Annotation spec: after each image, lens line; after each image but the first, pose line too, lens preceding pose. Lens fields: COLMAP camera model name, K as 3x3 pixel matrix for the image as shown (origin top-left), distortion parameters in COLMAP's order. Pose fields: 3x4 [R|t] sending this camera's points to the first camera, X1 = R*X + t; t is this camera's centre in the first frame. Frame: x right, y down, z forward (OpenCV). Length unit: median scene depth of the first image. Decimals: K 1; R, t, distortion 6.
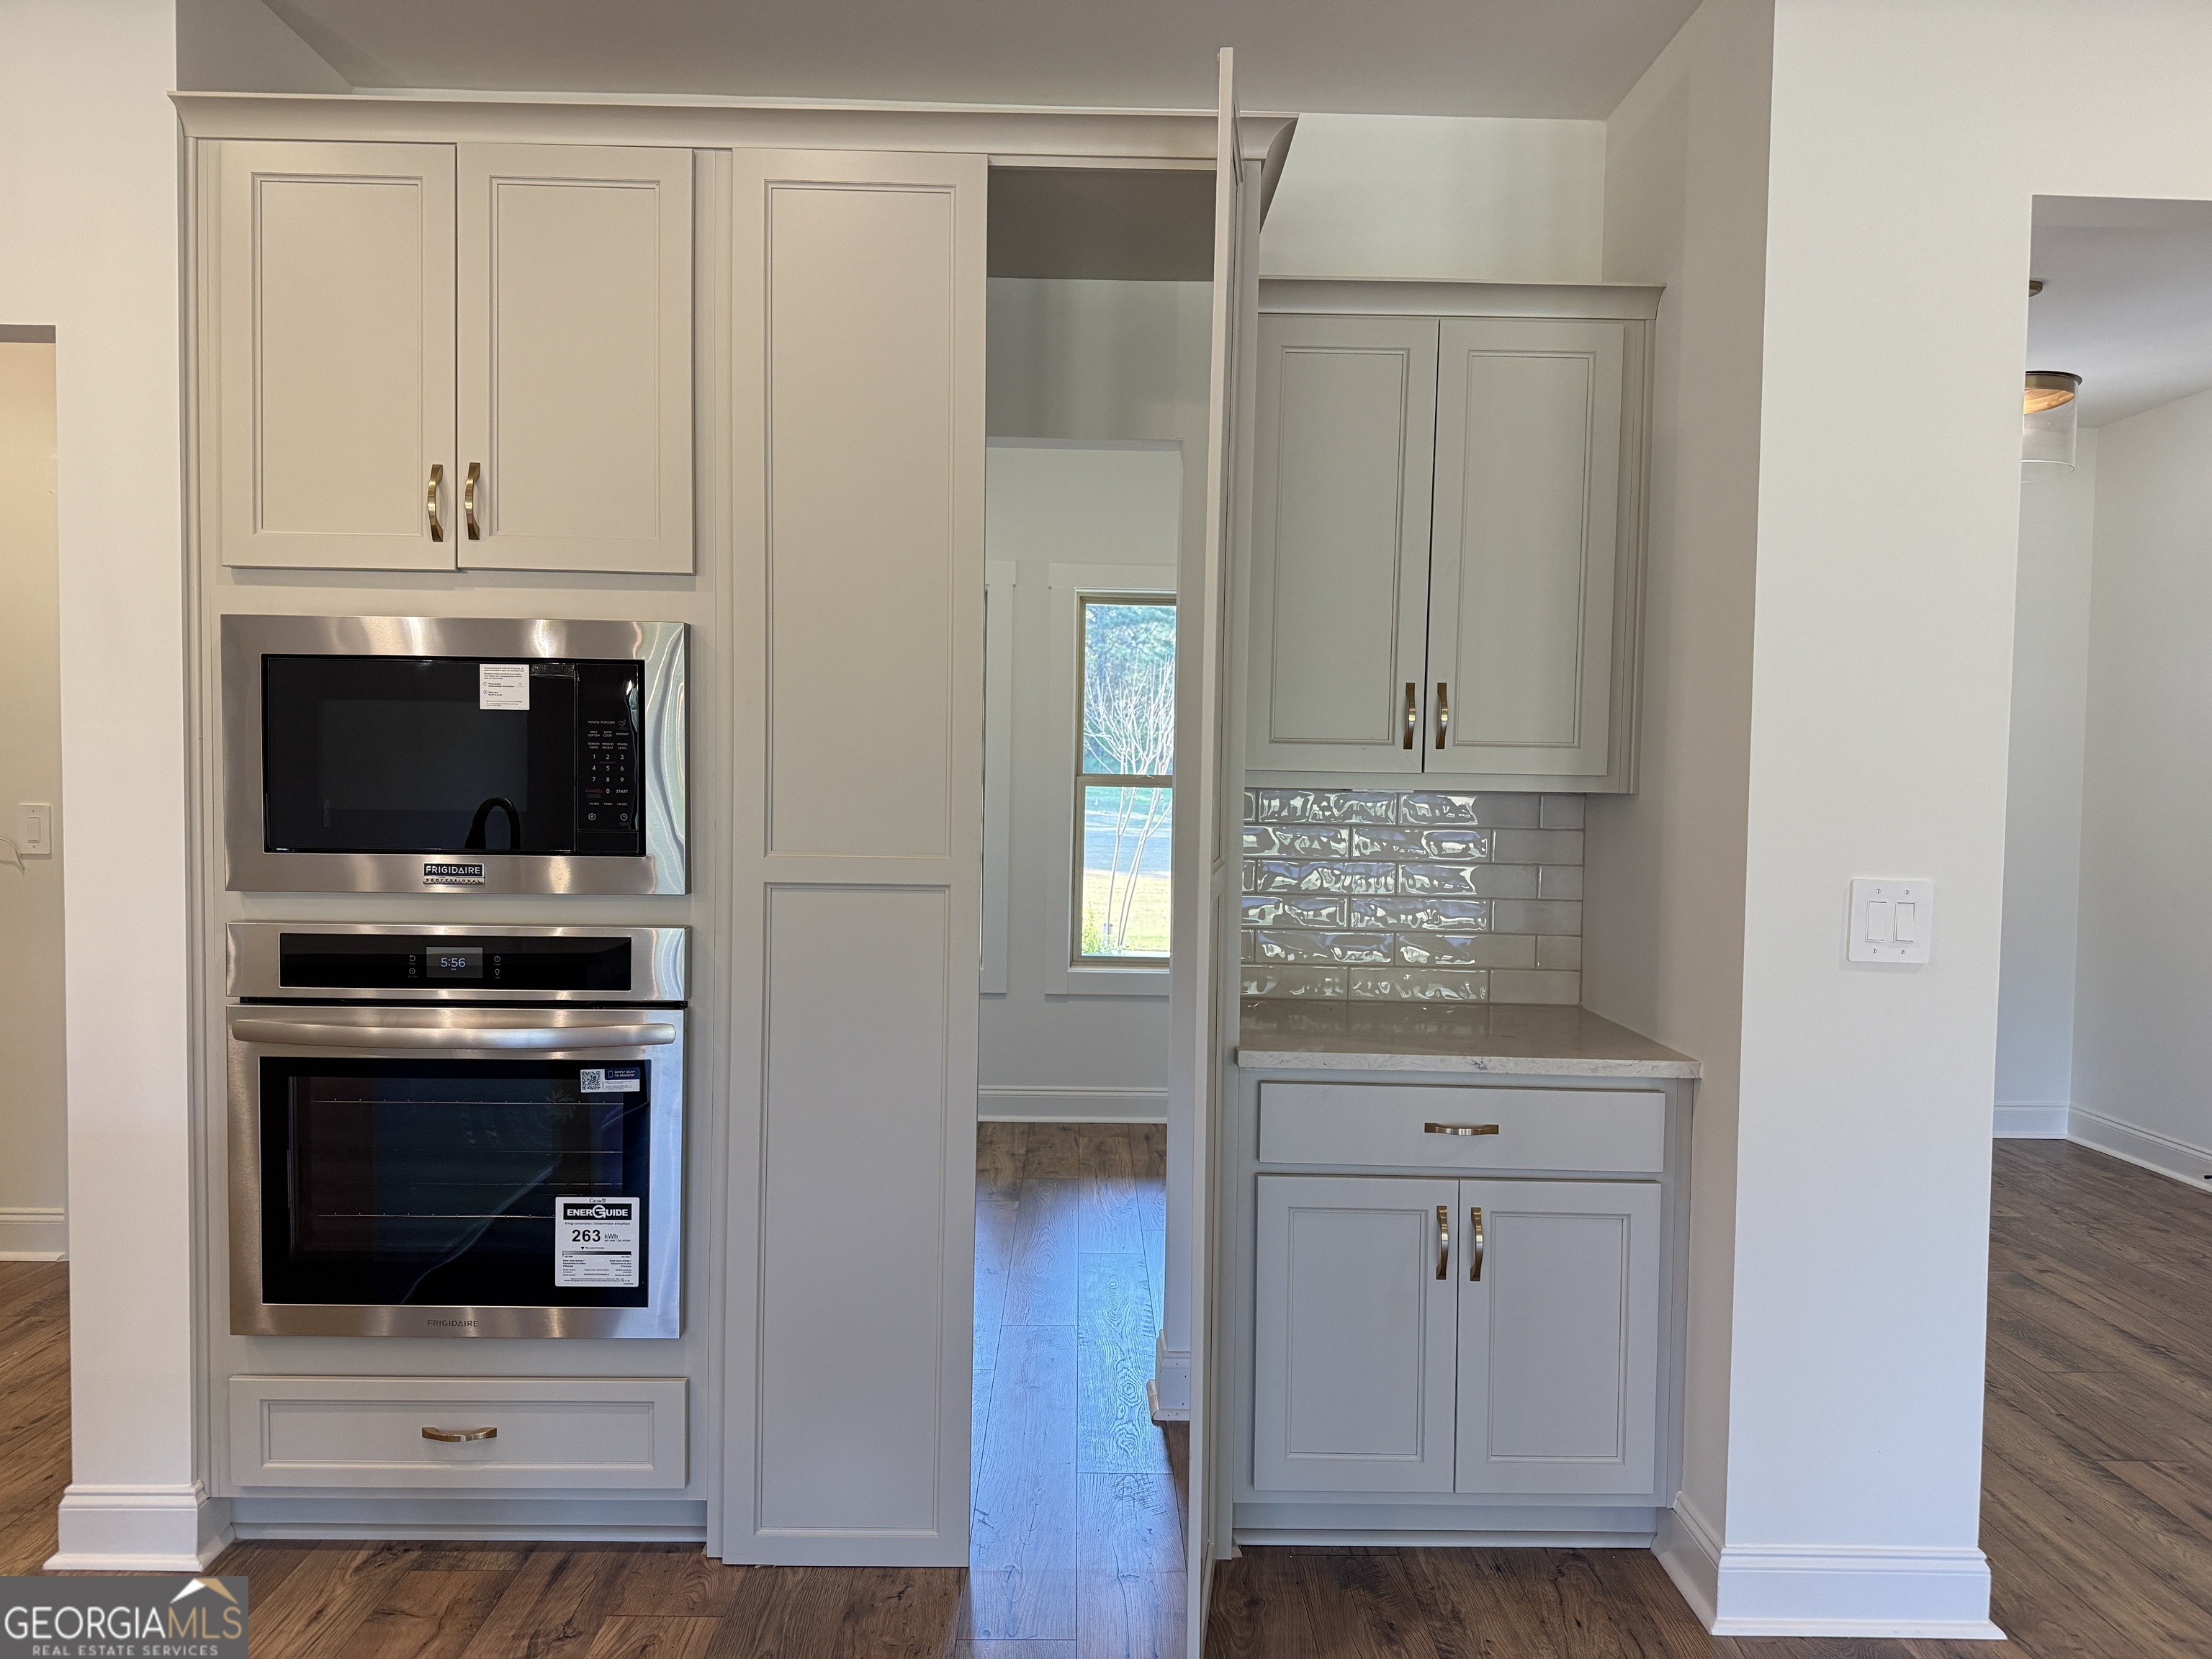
lens RADIAL K [[1544.3, 0, 1106.0], [0, 1544.3, 829.5], [0, 0, 1]] dist [0.076850, -0.099149]
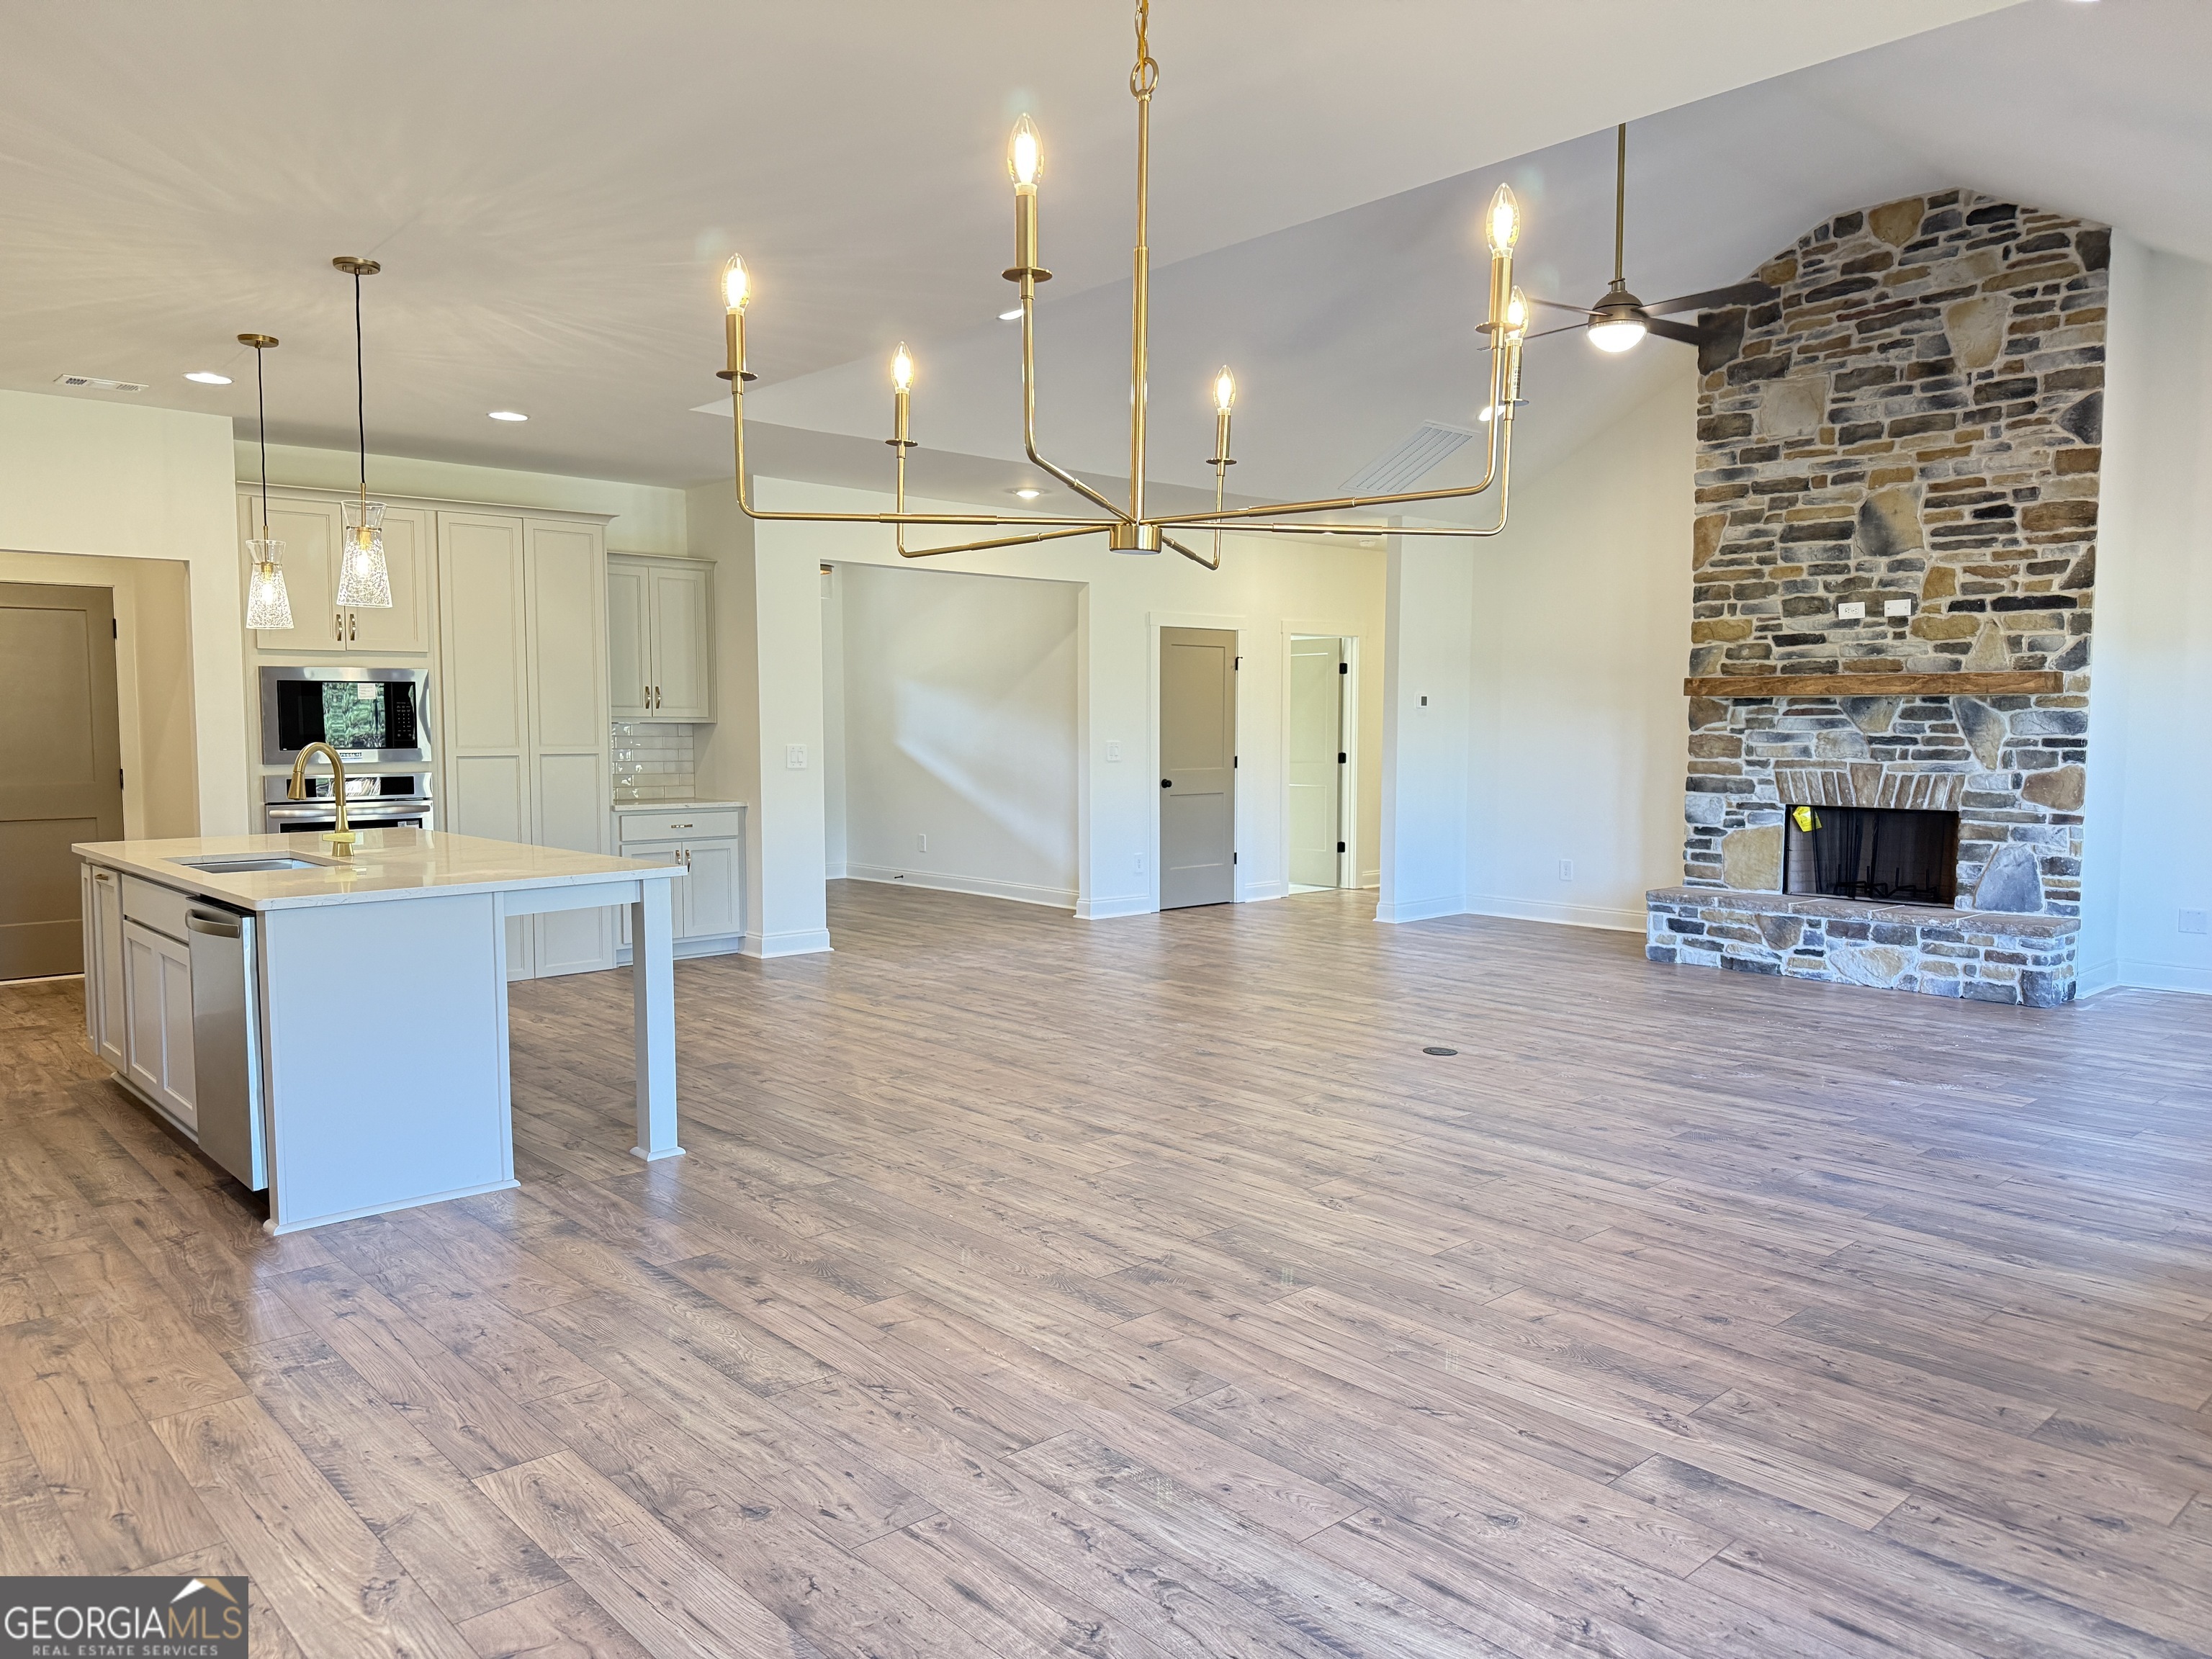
lens RADIAL K [[1555.9, 0, 1106.0], [0, 1555.9, 829.5], [0, 0, 1]] dist [0.054671, -0.072845]
pose [[0.754399, -0.063546, 0.653333, -1.255018], [0.040819, 0.997918, 0.049927, 0.074519], [-0.655146, -0.010997, 0.755423, -2.080668]]
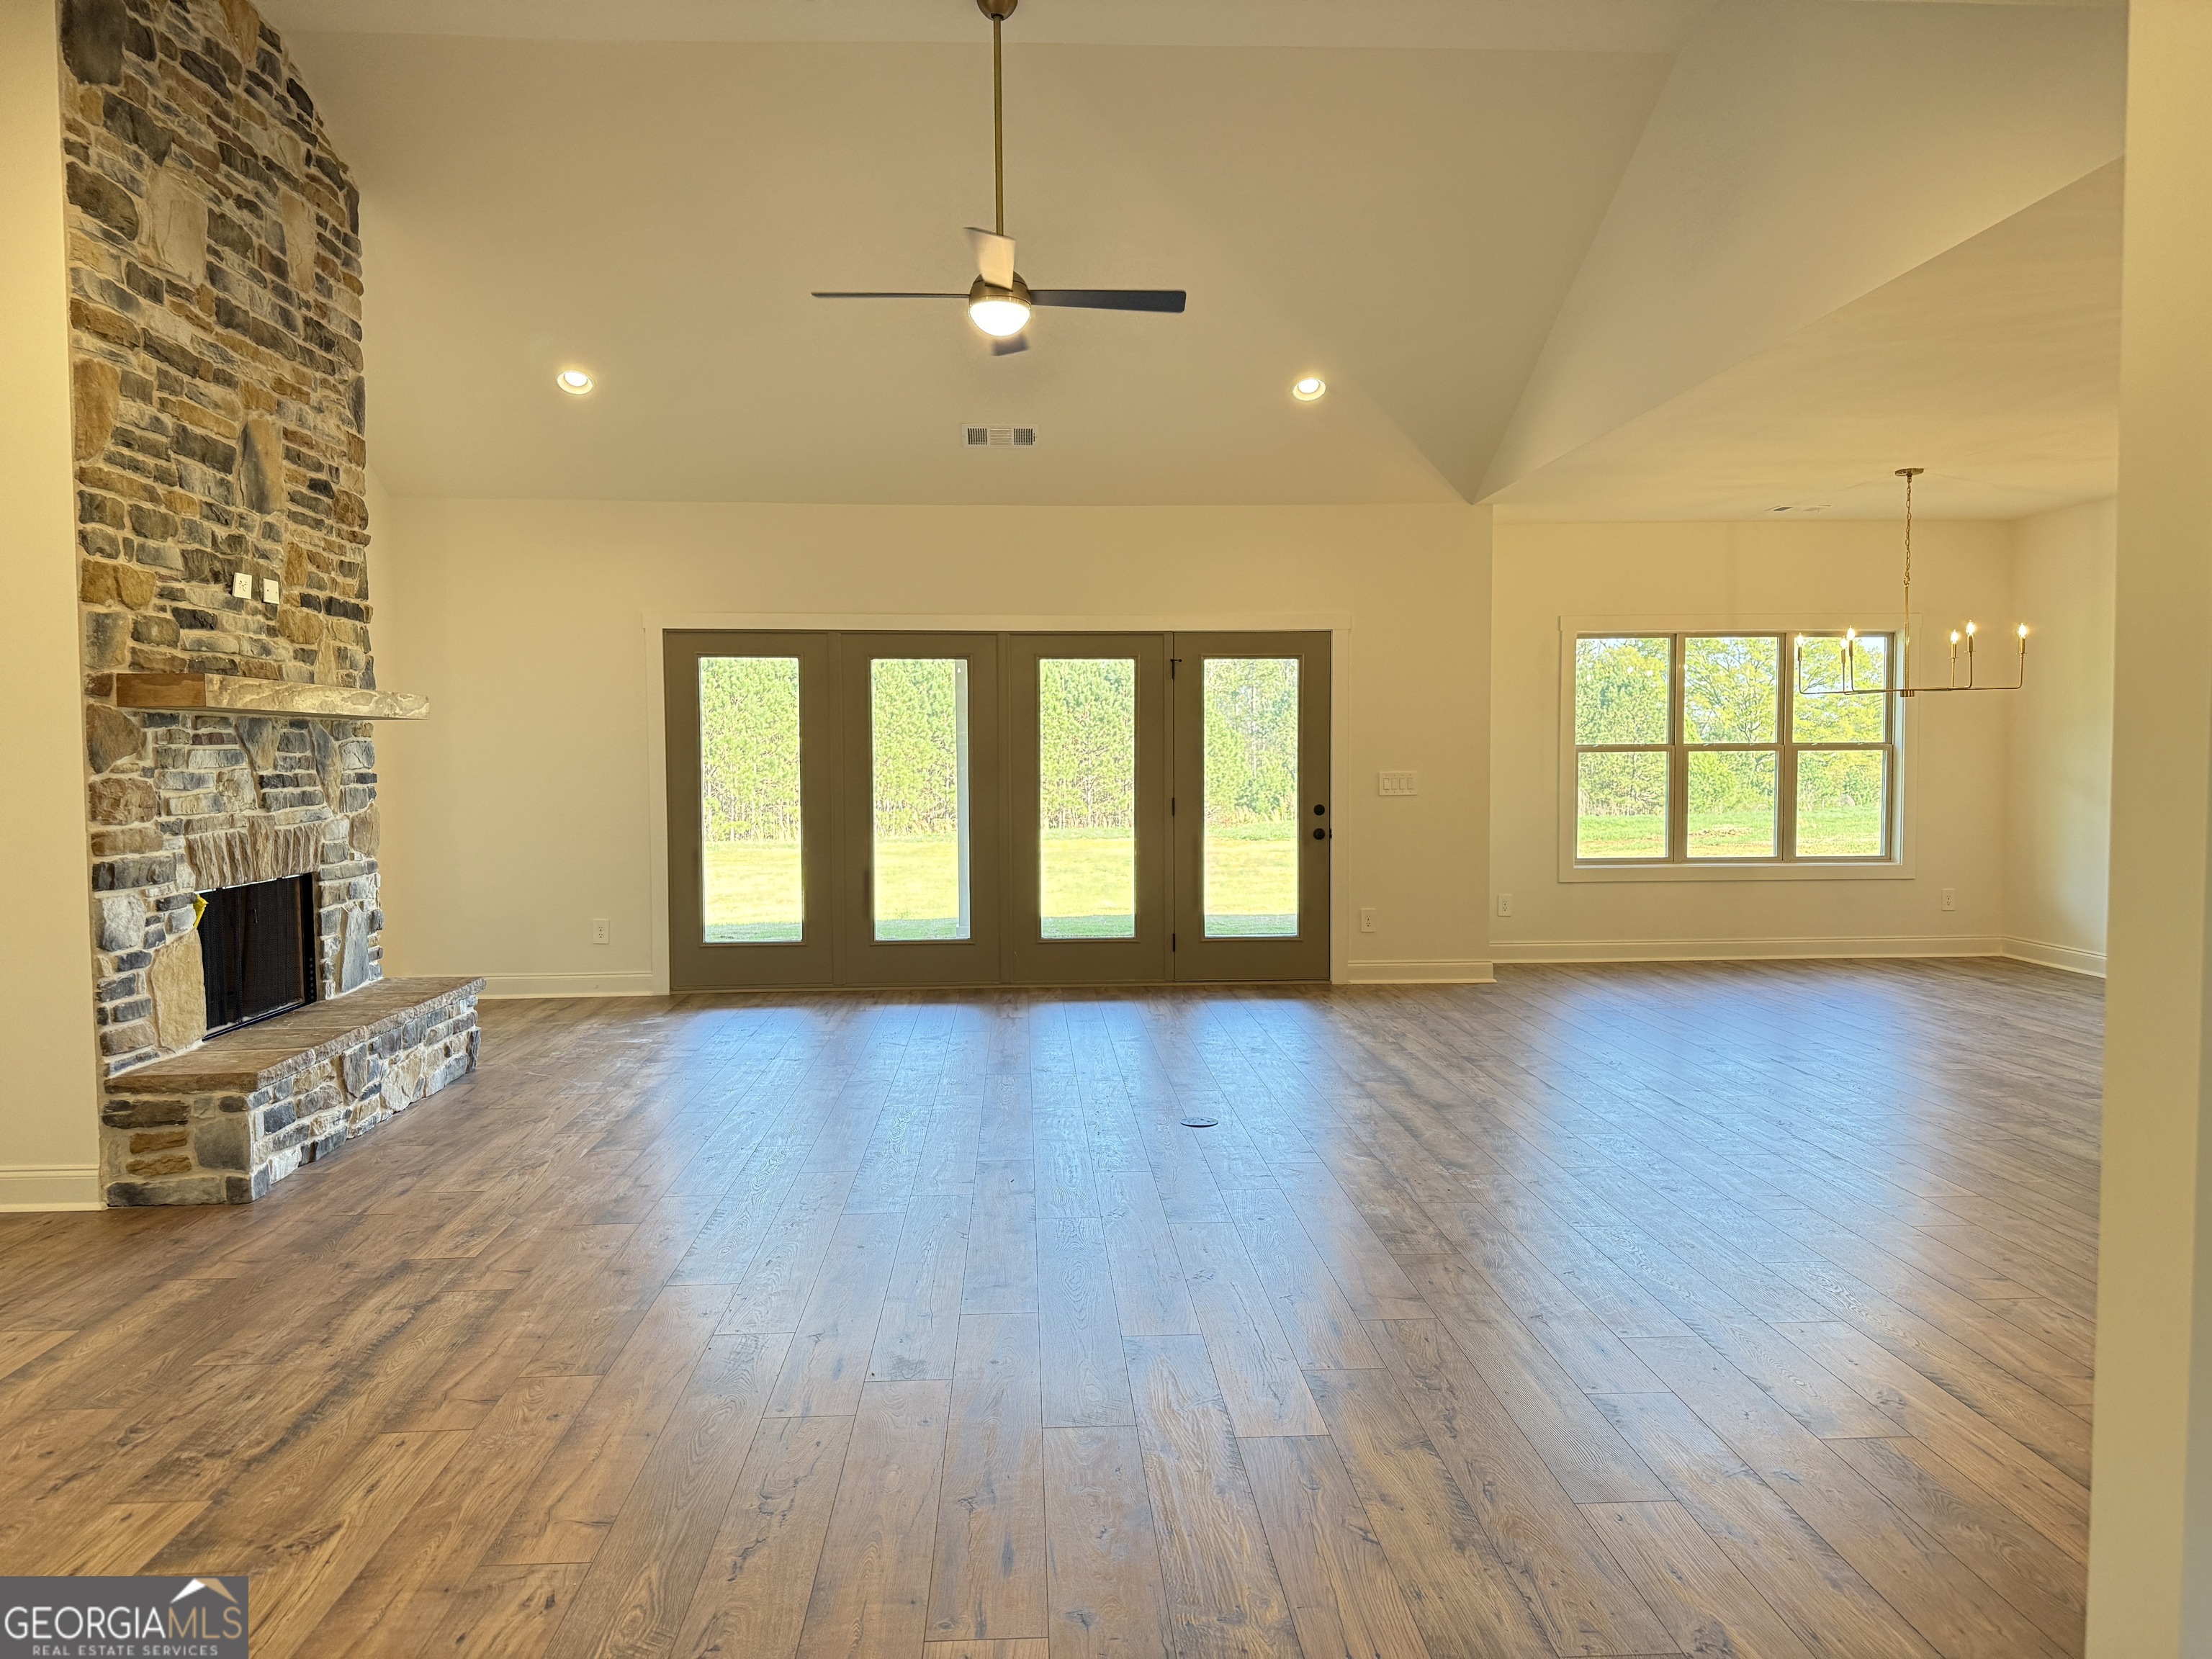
lens RADIAL K [[1564.3, 0, 1103.1], [0, 1564.3, 824.2], [0, 0, 1]] dist [0.022768, -0.020165]
pose [[-0.999365, -0.008442, -0.034610, 0.922924], [-0.011549, 0.995821, 0.090588, -0.034666], [0.033700, 0.090930, -0.995287, 1.501619]]
